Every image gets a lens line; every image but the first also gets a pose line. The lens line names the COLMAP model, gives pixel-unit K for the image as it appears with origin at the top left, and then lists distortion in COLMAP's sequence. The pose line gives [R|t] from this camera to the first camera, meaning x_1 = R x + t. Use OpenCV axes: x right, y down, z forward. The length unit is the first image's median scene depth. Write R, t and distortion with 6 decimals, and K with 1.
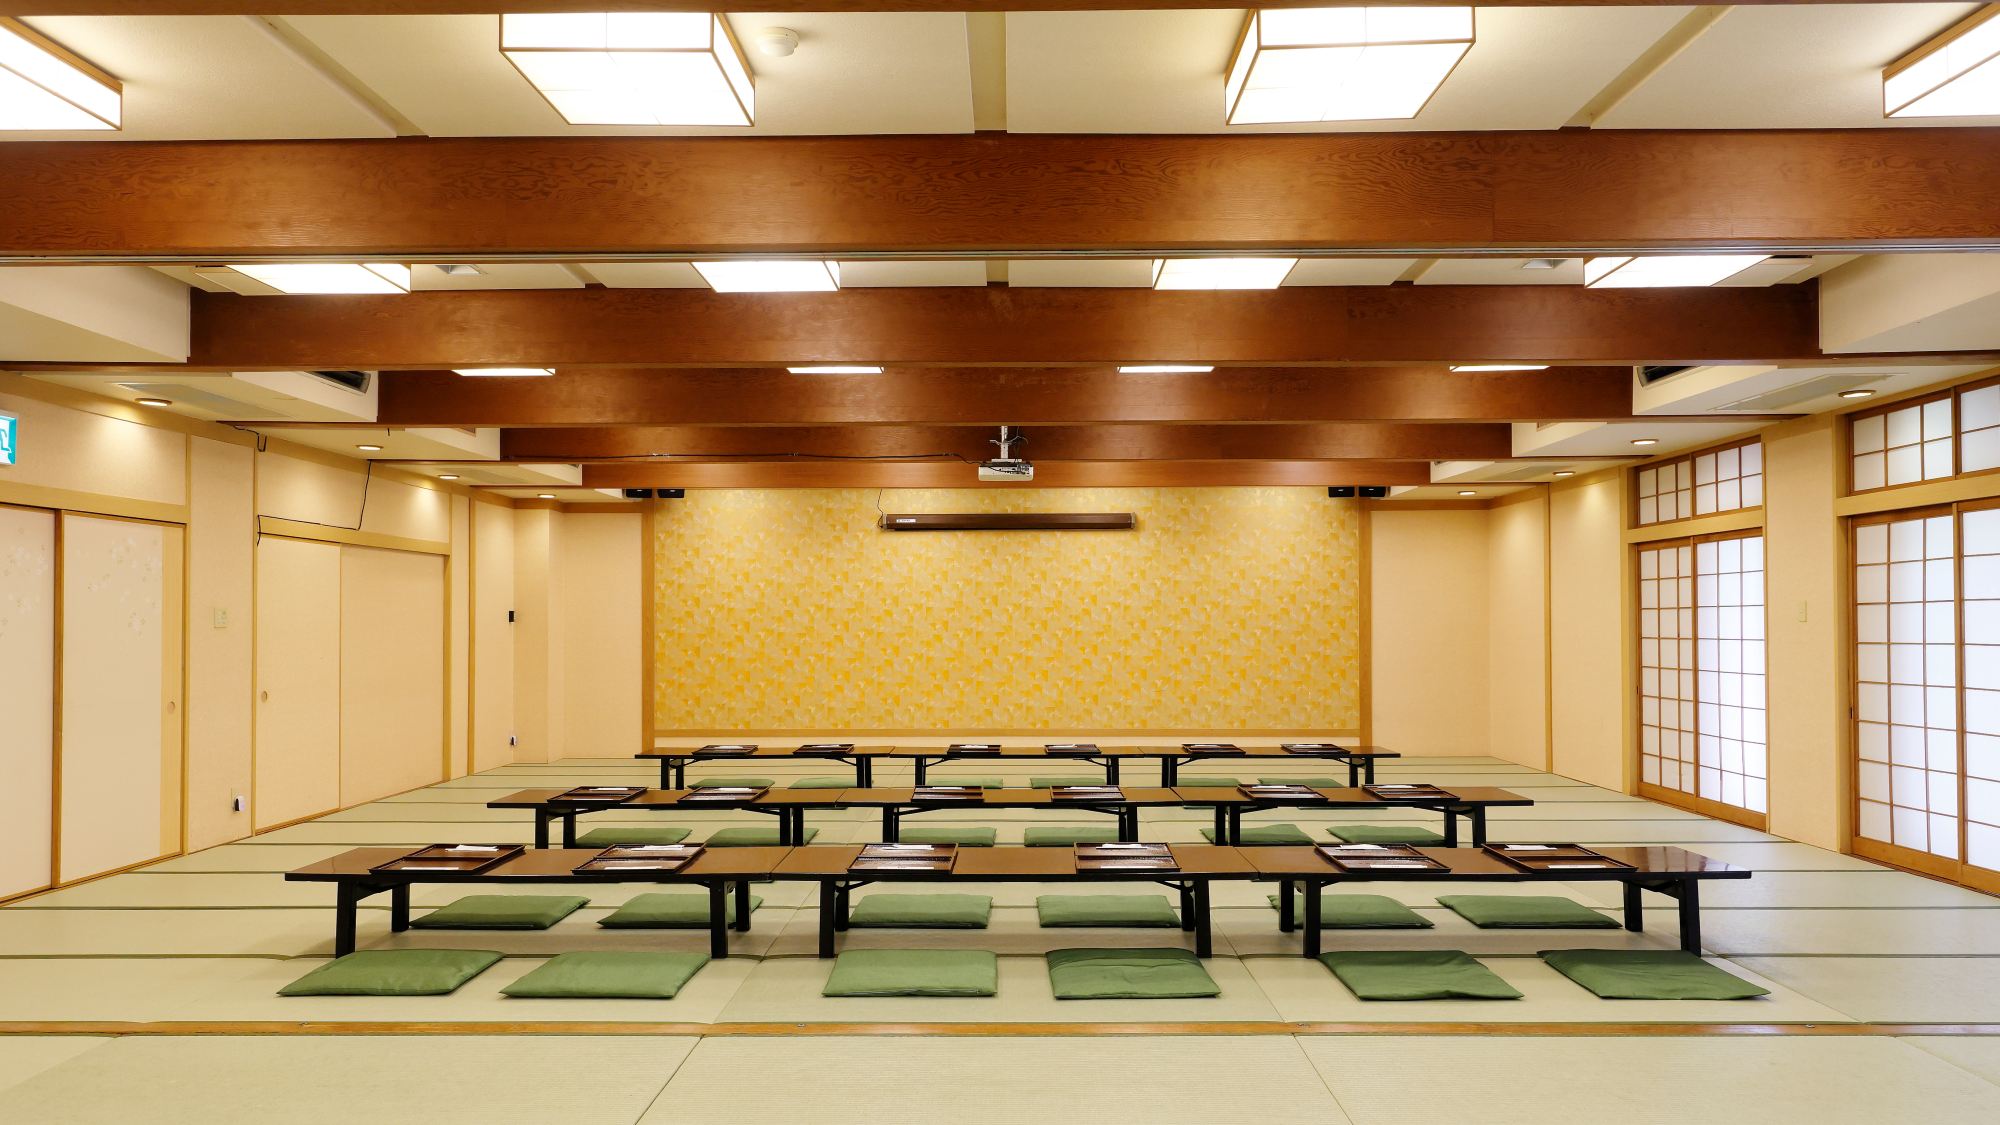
lens RADIAL K [[1548.0, 0, 995.0], [0, 1548.0, 567.0], [0, 0, 1]] dist [0.015740, 0.003933]
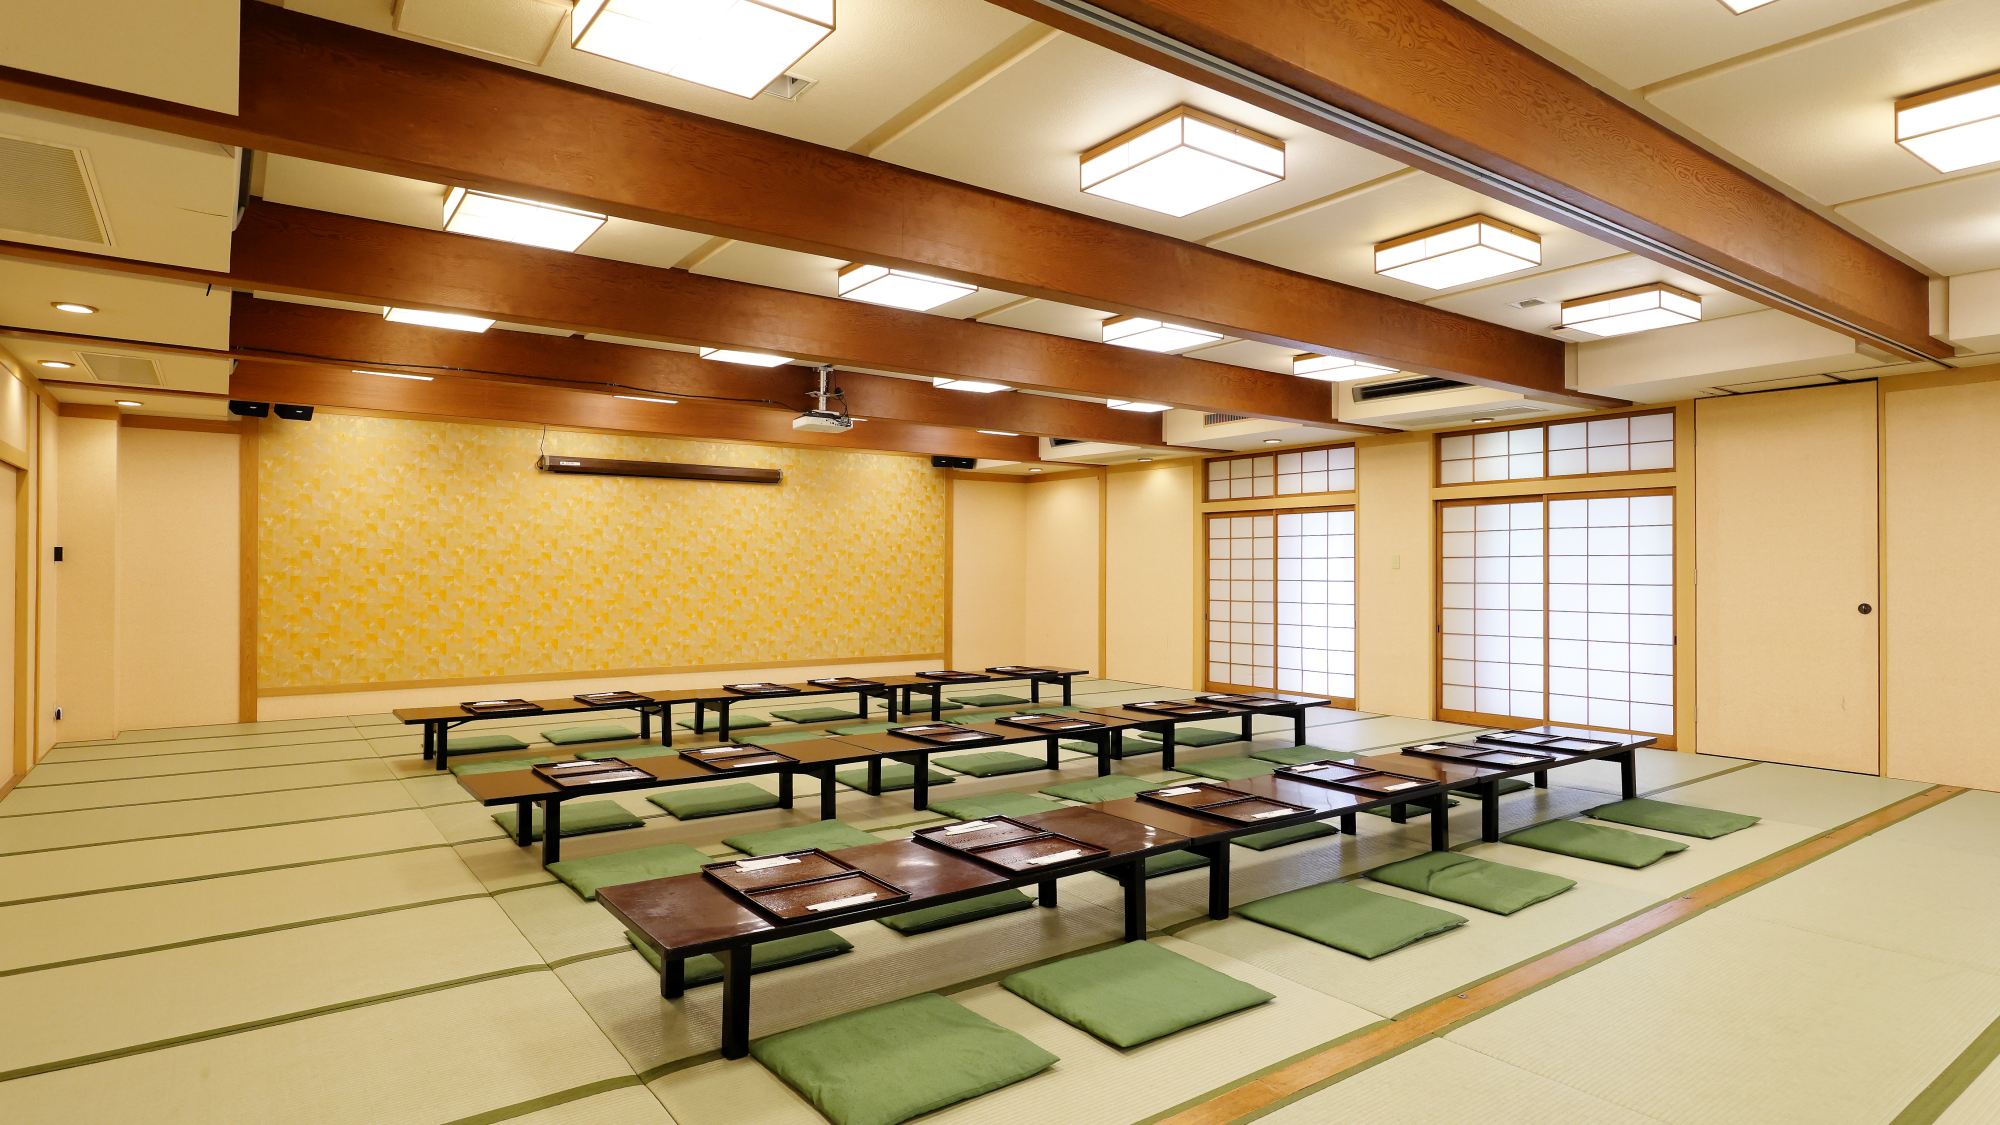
lens RADIAL K [[1128.4, 0, 1003.2], [0, 1128.4, 563.9], [0, 0, 1]] dist [0.005995, -0.003313]
pose [[0.769163, 0.007403, 0.639010, -0.308415], [-0.027868, 0.999370, 0.021966, 0.011035], [-0.638445, -0.034704, 0.768885, 0.264659]]
